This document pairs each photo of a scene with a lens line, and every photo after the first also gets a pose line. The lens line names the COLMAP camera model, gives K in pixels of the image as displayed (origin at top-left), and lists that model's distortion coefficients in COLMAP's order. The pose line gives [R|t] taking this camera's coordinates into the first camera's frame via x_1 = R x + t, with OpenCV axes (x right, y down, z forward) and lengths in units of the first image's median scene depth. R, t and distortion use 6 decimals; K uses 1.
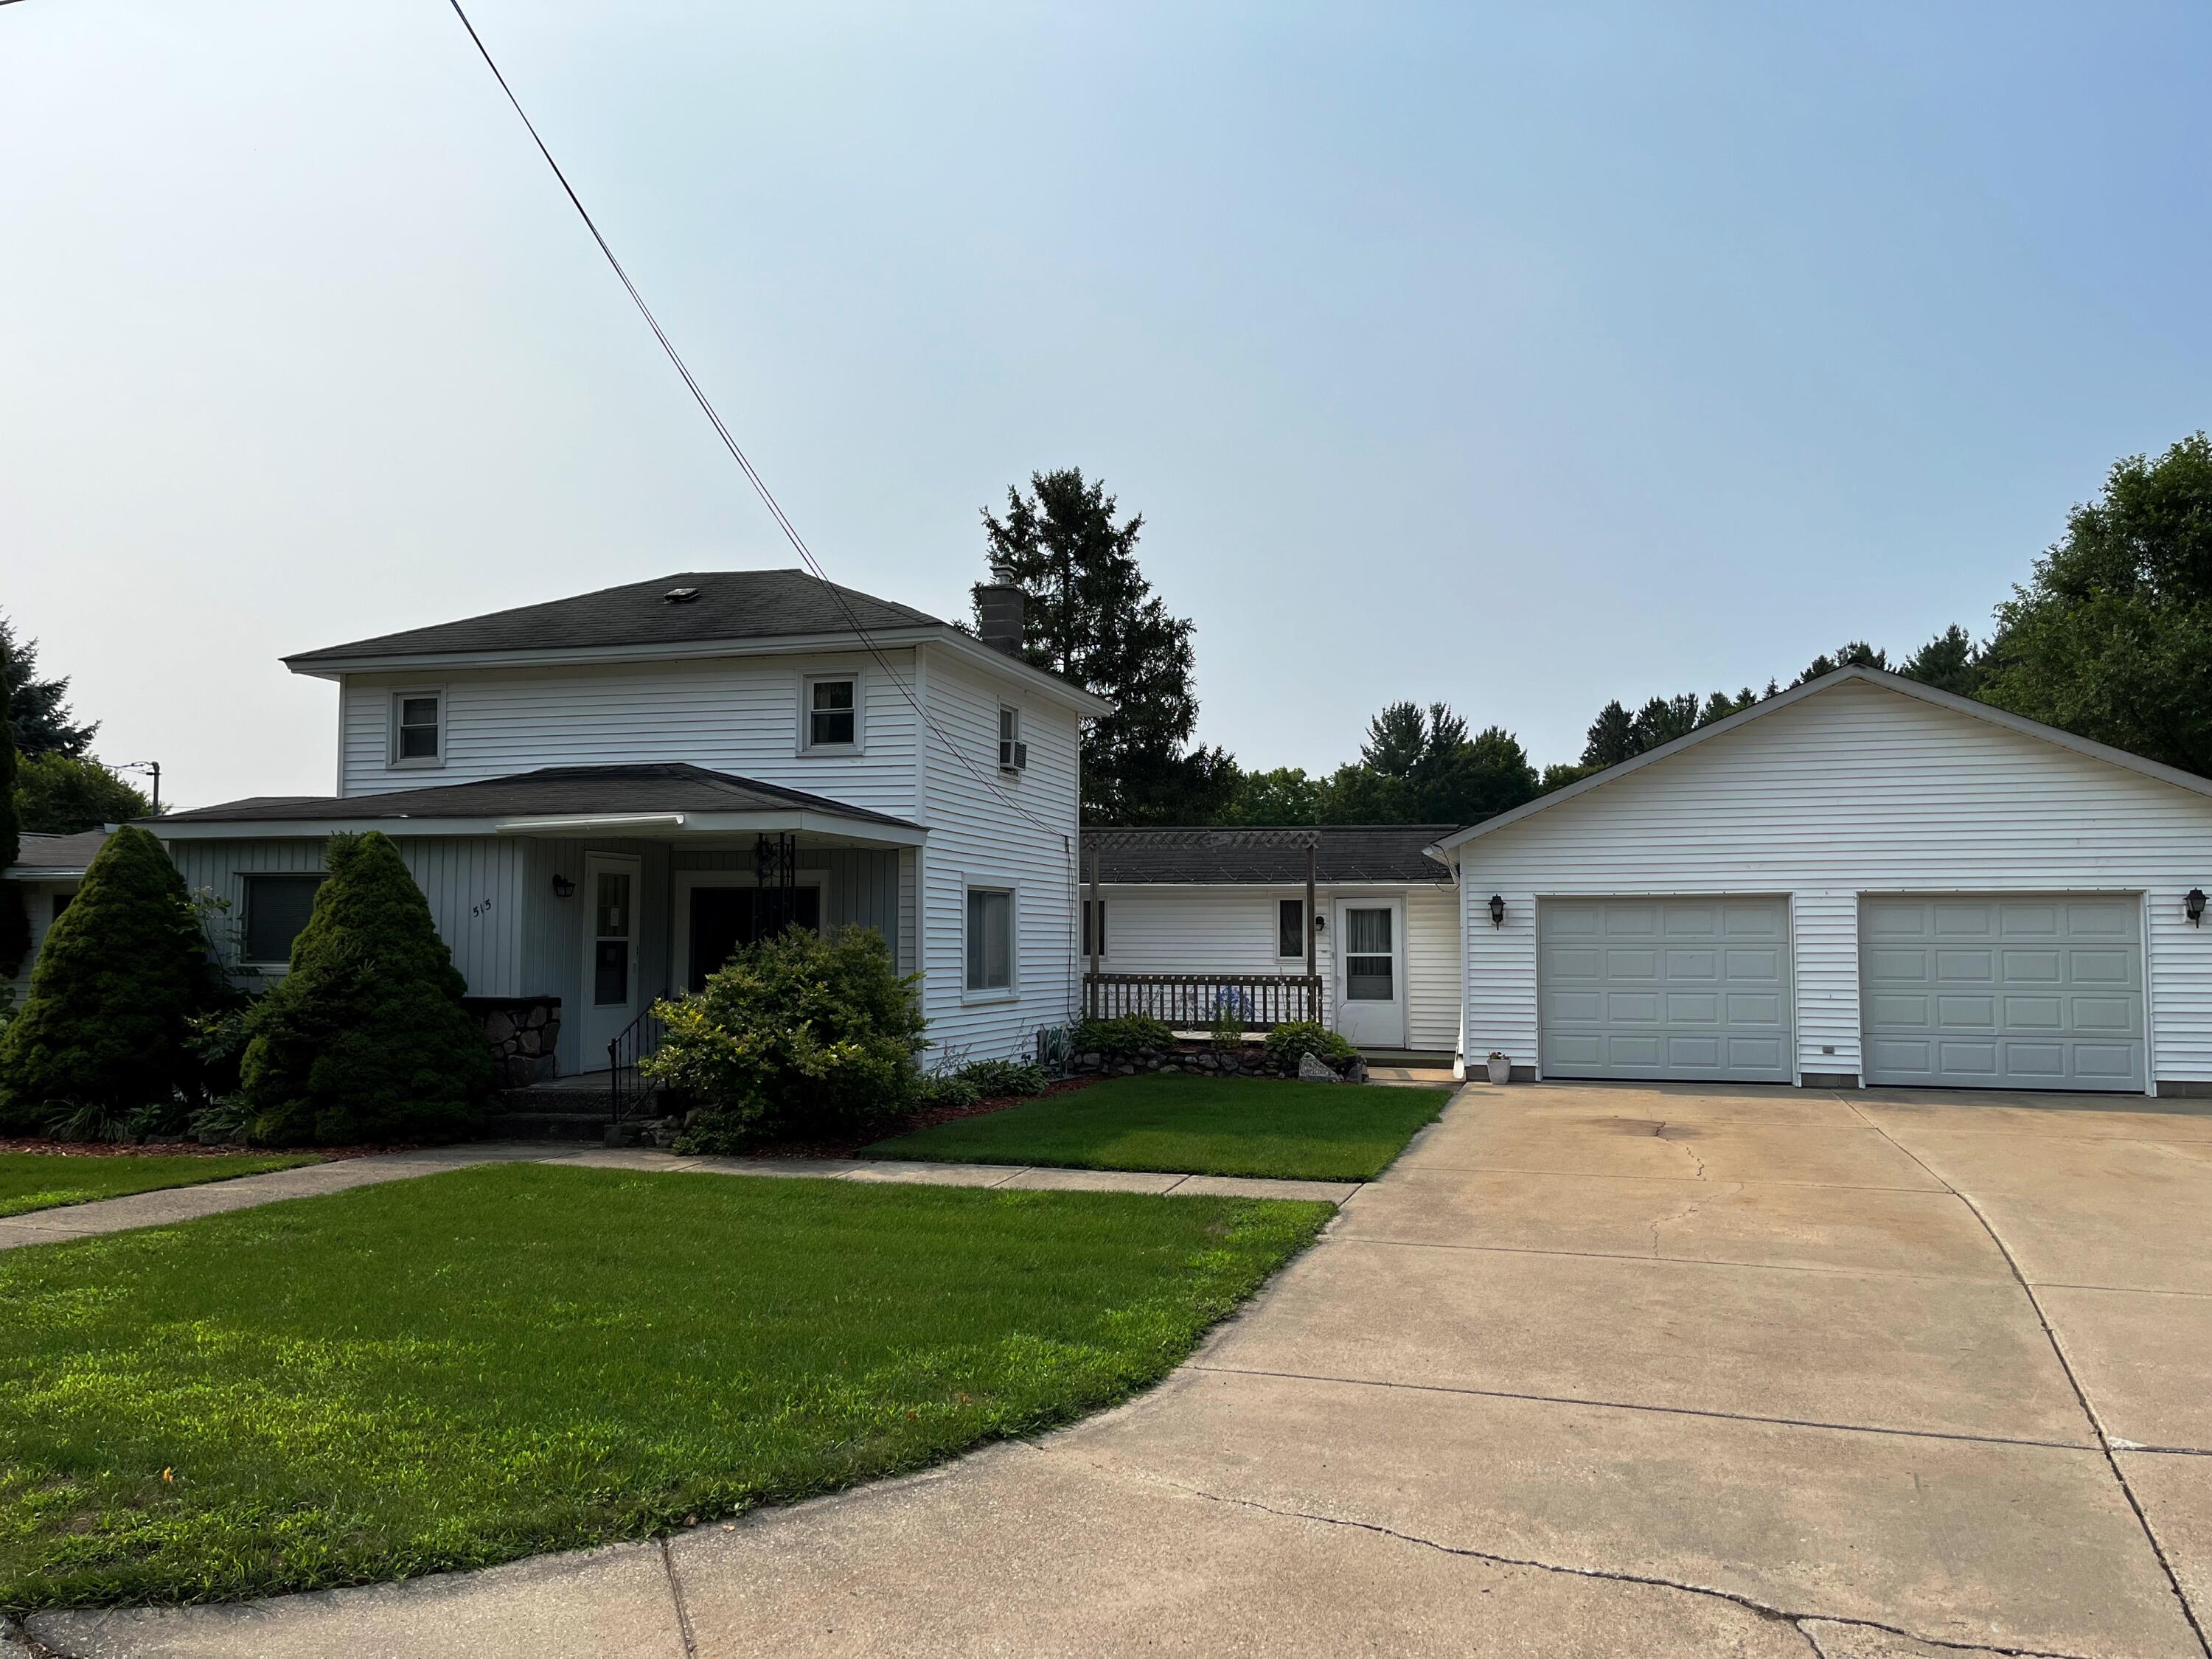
lens RADIAL K [[1610.3, 0, 1103.4], [0, 1610.3, 880.5], [0, 0, 1]] dist [0.006363, 0.005000]
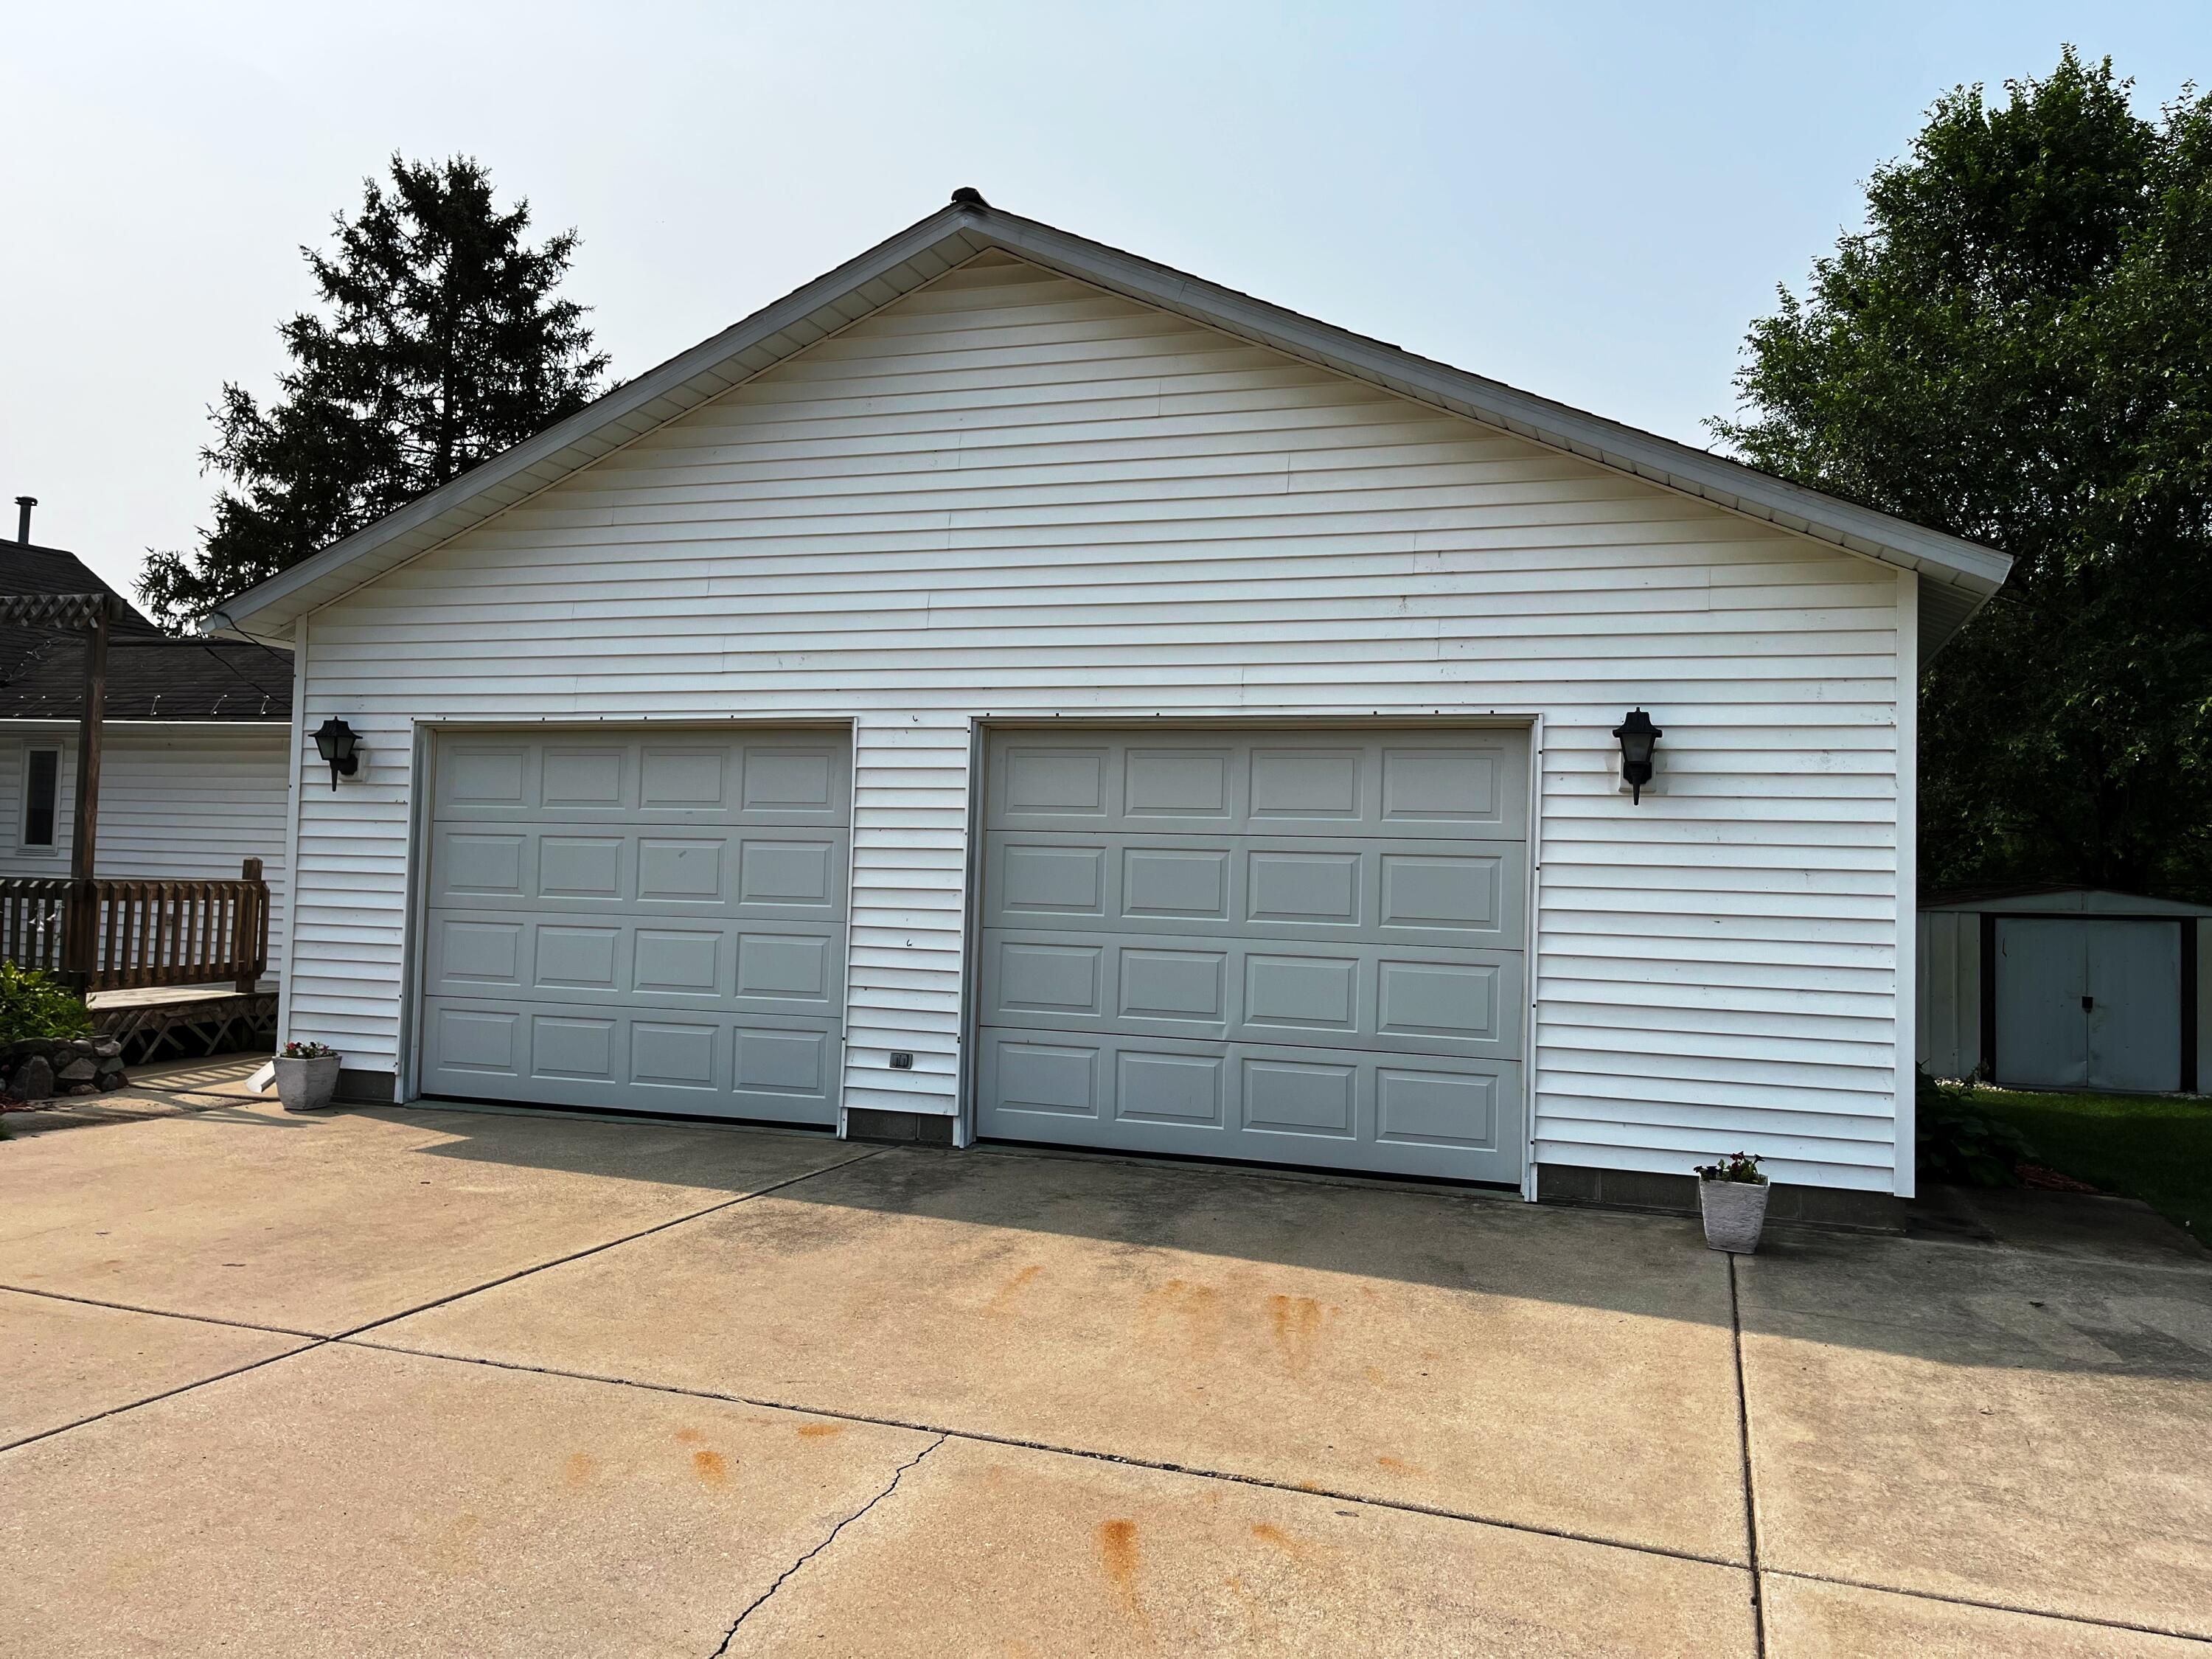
lens RADIAL K [[1672.3, 0, 1111.3], [0, 1672.3, 840.1], [0, 0, 1]] dist [0.105805, -0.148336]
pose [[0.998713, 0.029883, -0.040968, 0.524300], [-0.029700, 0.999546, 0.005086, 0.038137], [0.041101, -0.003862, 0.999148, 0.523152]]
